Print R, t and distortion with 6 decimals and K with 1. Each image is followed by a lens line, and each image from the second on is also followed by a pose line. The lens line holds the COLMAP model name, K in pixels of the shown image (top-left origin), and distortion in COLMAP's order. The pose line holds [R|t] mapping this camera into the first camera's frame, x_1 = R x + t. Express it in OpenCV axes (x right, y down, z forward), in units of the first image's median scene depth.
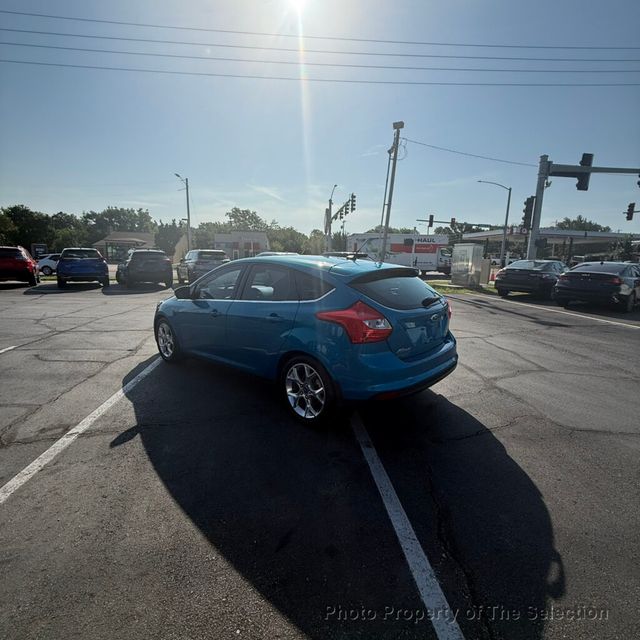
lens RADIAL K [[341.1, 0, 318.8], [0, 341.1, 317.9], [0, 0, 1]] dist [0.001319, 0.000089]
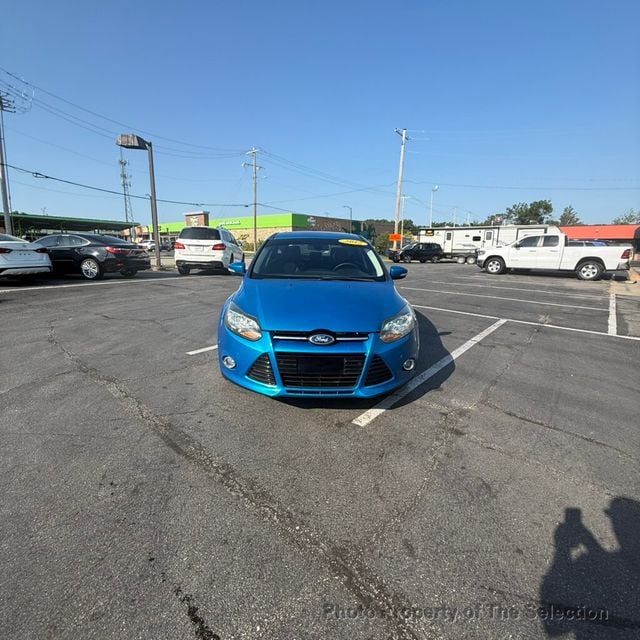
lens RADIAL K [[341.1, 0, 318.8], [0, 341.1, 317.9], [0, 0, 1]] dist [0.001319, 0.000089]
pose [[-0.697442, -0.187738, 0.691613, -0.716031], [0.095383, 0.932172, 0.349225, -0.239616], [-0.710265, 0.309533, -0.632229, 1.390474]]
